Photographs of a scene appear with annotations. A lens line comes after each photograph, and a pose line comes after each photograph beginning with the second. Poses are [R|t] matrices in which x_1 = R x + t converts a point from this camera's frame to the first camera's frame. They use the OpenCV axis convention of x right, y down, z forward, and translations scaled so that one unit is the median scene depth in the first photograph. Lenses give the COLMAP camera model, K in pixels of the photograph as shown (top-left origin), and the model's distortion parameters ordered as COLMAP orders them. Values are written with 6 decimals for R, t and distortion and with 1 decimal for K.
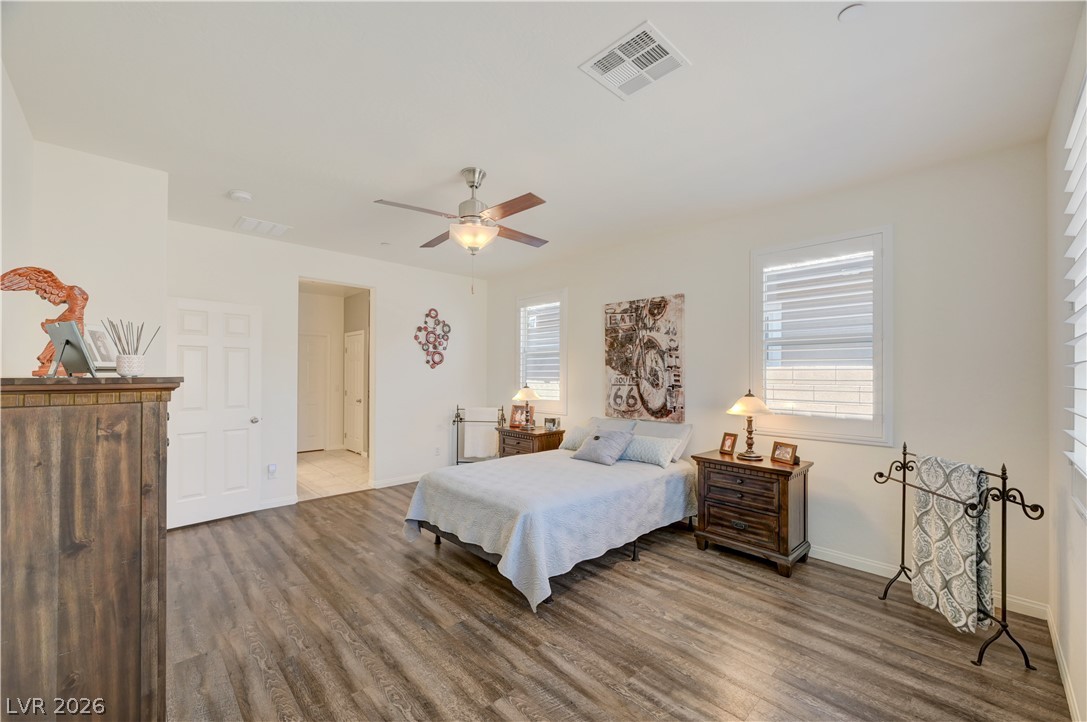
lens RADIAL K [[427.6, 0, 545.2], [0, 427.6, 370.5], [0, 0, 1]] dist [-0.001728, -0.000244]
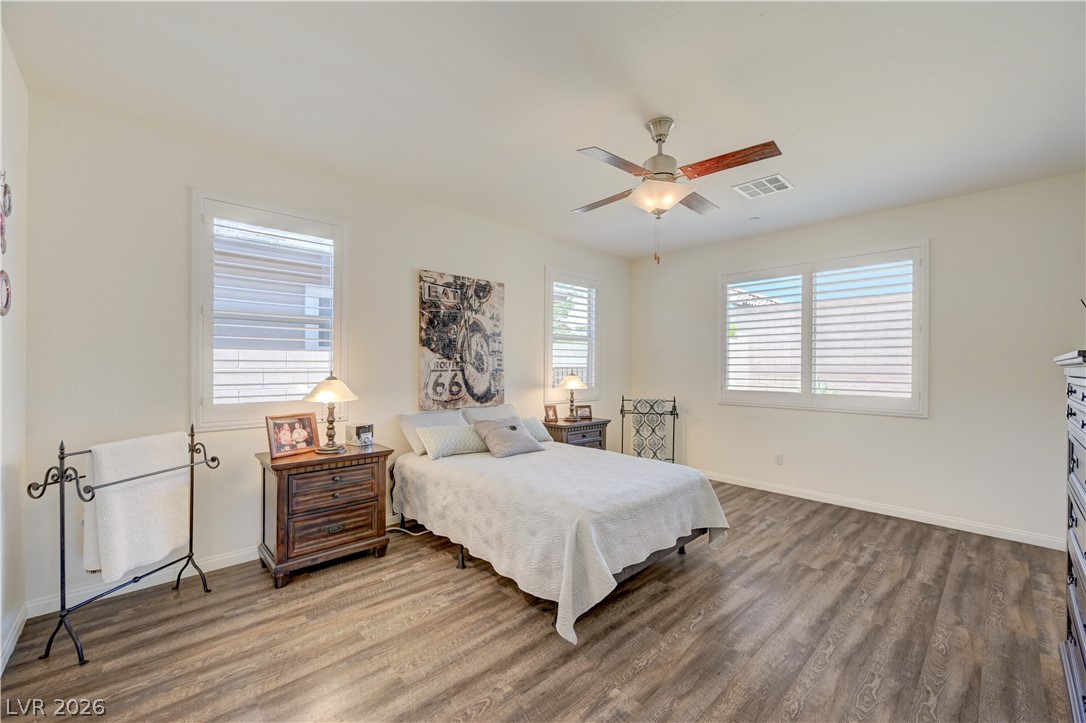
lens RADIAL K [[436.1, 0, 544.7], [0, 436.1, 362.0], [0, 0, 1]] dist [0.002711, -0.000400]
pose [[0.015219, 0.005455, 0.999869, -0.722995], [-0.011990, 0.999914, -0.005273, 0.019976], [-0.999812, -0.011908, 0.015284, 0.827155]]
